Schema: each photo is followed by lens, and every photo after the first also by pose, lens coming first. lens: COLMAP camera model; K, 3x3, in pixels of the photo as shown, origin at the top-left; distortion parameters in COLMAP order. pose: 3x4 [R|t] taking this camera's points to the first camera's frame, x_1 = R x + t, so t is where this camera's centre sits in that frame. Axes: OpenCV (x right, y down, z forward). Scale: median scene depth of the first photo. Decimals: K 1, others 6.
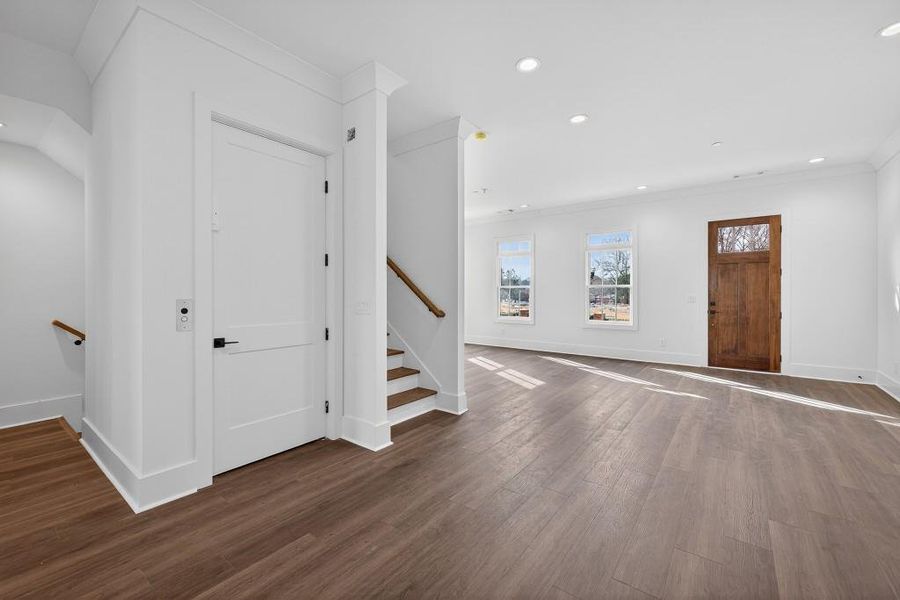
lens RADIAL K [[375.2, 0, 446.4], [0, 375.2, 294.6], [0, 0, 1]] dist [0.012150, -0.000160]
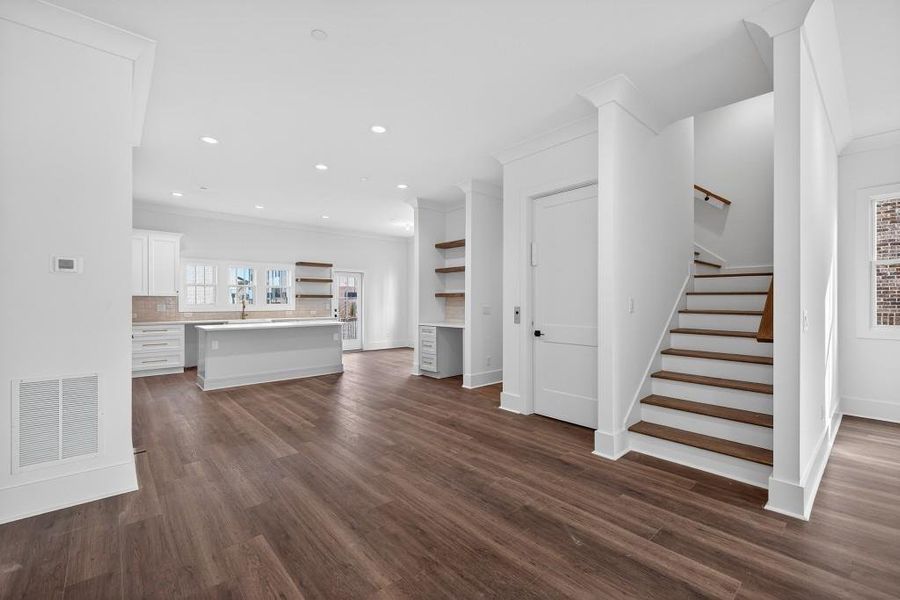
lens RADIAL K [[379.0, 0, 450.0], [0, 379.0, 300.0], [0, 0, 1]] dist [0.003755, -0.000110]
pose [[-0.186527, -0.006429, -0.982429, 0.485721], [-0.004395, 0.999974, -0.005709, -0.002712], [0.982440, 0.003253, -0.186551, 0.418310]]
